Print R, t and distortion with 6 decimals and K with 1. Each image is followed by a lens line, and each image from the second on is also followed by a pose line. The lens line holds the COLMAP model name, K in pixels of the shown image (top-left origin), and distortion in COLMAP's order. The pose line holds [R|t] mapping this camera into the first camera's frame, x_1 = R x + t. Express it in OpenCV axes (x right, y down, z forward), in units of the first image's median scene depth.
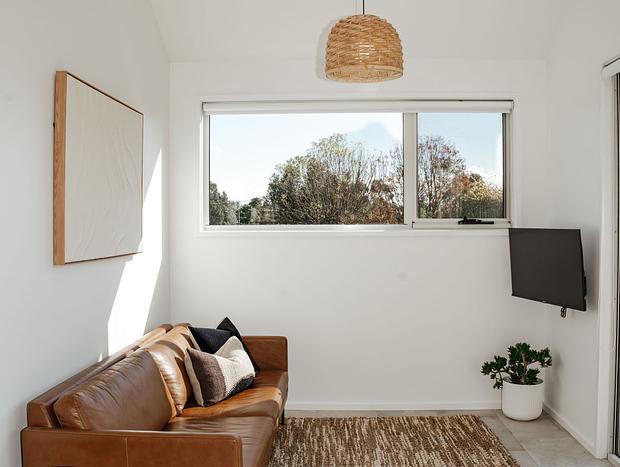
lens RADIAL K [[631.9, 0, 313.0], [0, 631.9, 232.8], [0, 0, 1]] dist [-0.149817, 0.000000]
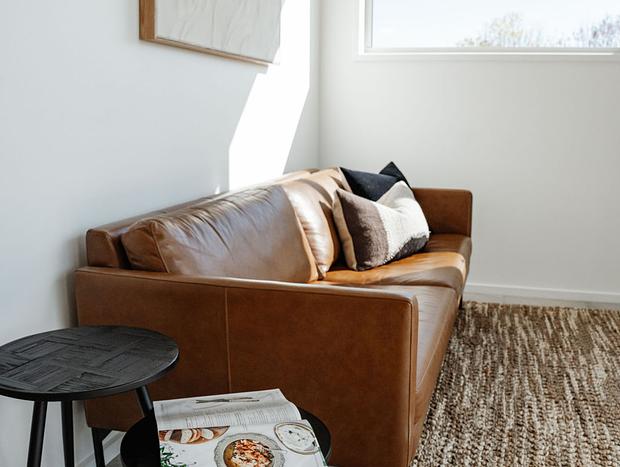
lens RADIAL K [[631.9, 0, 307.7], [0, 631.9, 233.5], [0, 0, 1]] dist [-0.149817, 0.000000]
pose [[0.966632, 0.052275, -0.250777, -0.046996], [-0.013725, 0.988120, 0.153072, 0.119511], [0.255799, -0.144523, 0.955866, 0.279879]]
